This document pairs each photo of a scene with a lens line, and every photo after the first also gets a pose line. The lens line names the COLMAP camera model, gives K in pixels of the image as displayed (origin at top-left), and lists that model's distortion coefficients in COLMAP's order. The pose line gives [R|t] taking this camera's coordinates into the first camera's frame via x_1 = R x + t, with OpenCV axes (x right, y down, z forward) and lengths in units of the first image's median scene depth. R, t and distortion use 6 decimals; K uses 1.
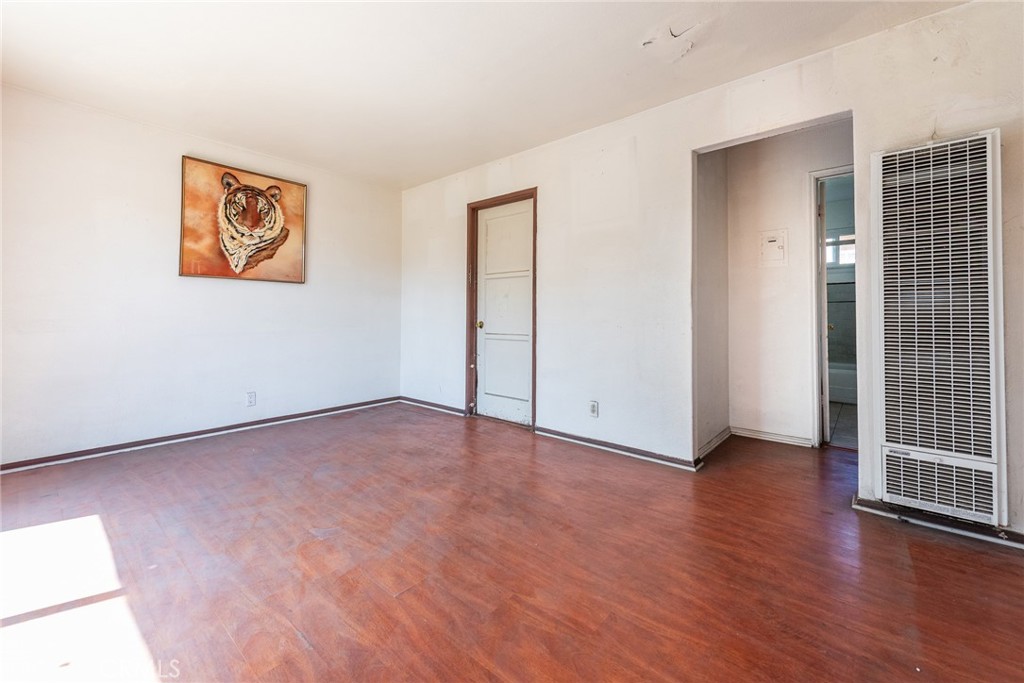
lens RADIAL K [[418.7, 0, 509.2], [0, 418.7, 306.8], [0, 0, 1]] dist [0.009025, -0.000095]
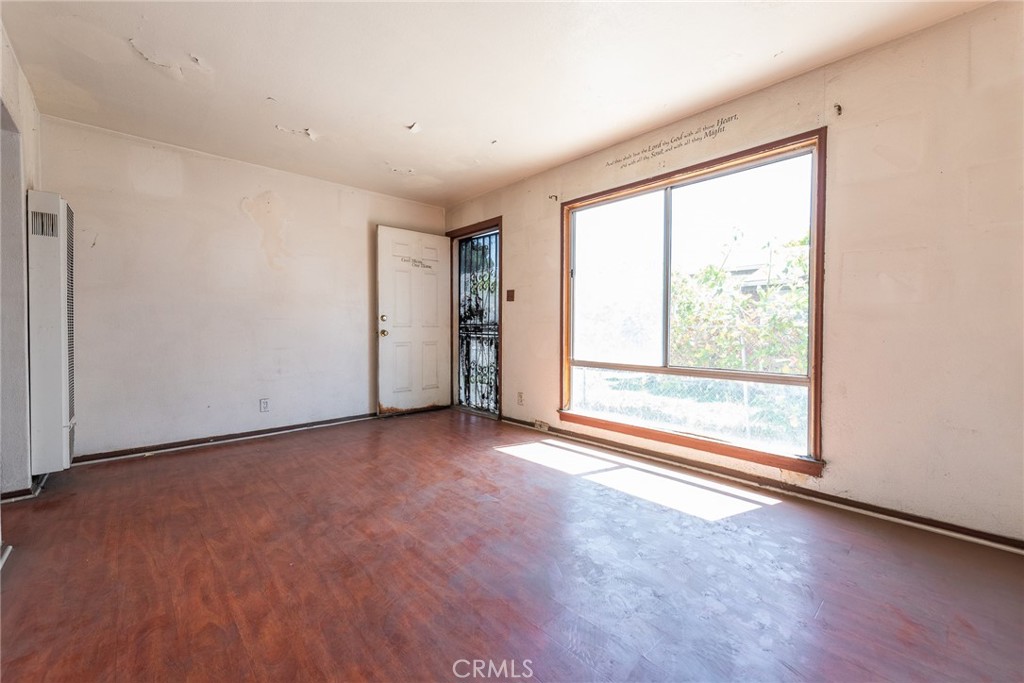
lens RADIAL K [[419.4, 0, 511.5], [0, 419.4, 332.1], [0, 0, 1]] dist [0.013770, -0.000056]
pose [[-0.993909, -0.001455, 0.110196, -0.376428], [-0.002490, 0.999954, -0.009257, 0.026110], [-0.110177, -0.009475, -0.993867, 1.302023]]
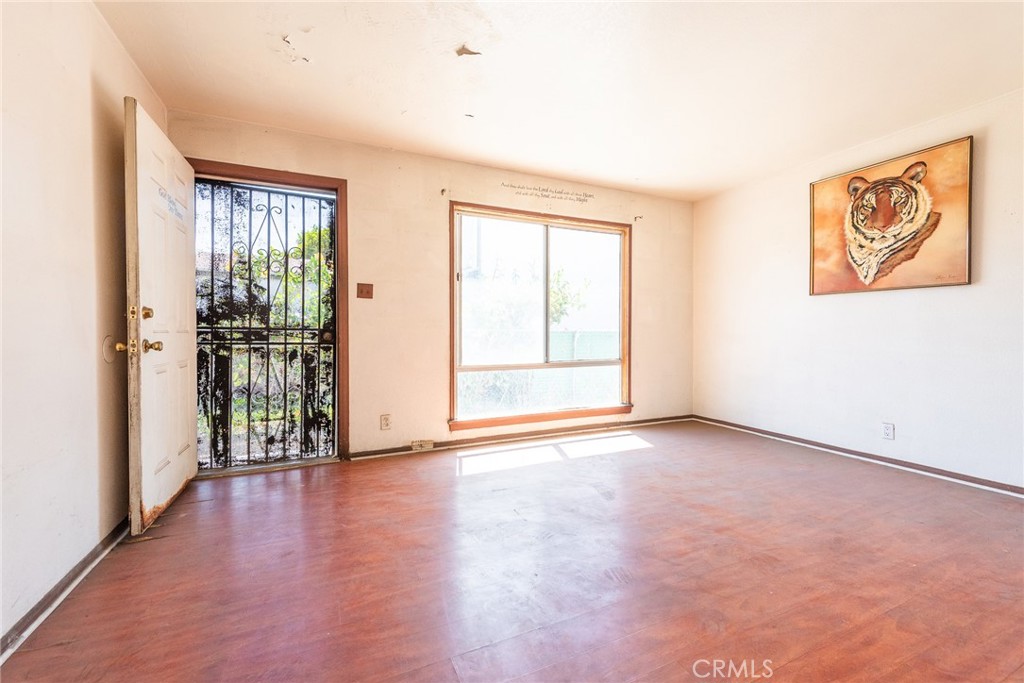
lens RADIAL K [[414.3, 0, 512.5], [0, 414.3, 334.6], [0, 0, 1]] dist [0.009938, -0.000445]
pose [[-0.408726, 0.006575, -0.912633, 0.512159], [0.021038, 0.999776, -0.002219, 0.013715], [0.912415, -0.020107, -0.408773, 0.732128]]
